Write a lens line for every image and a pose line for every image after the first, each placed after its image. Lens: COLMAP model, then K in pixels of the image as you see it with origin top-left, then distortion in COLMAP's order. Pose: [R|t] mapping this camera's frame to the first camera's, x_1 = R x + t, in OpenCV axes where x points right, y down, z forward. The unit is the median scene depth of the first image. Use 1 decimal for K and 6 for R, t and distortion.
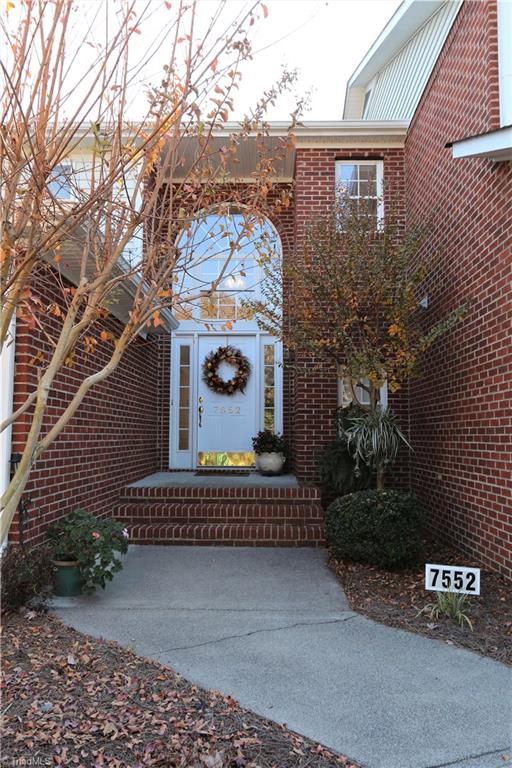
lens RADIAL K [[605.4, 0, 256.0], [0, 605.4, 384.0], [0, 0, 1]] dist [-0.026268, 0.015639]
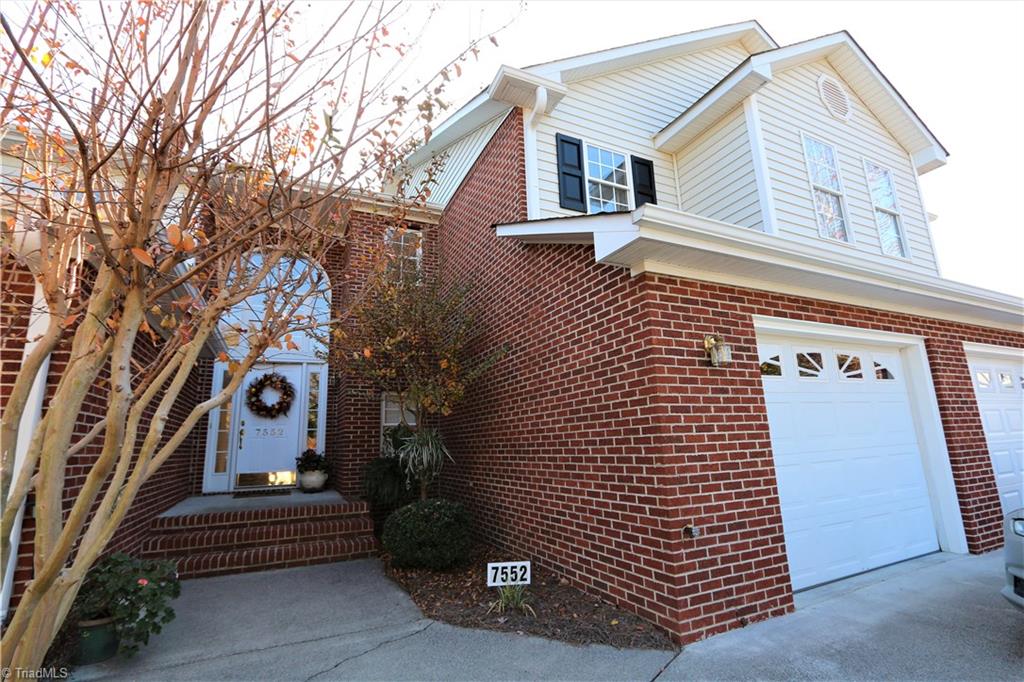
lens RADIAL K [[472.5, 0, 512.0], [0, 472.5, 341.0], [0, 0, 1]] dist [-0.028650, 0.006154]
pose [[0.888880, 0.062695, 0.453830, -0.088859], [0.000907, 0.990349, -0.138590, -0.002653], [-0.458139, 0.123601, 0.880245, 0.090266]]
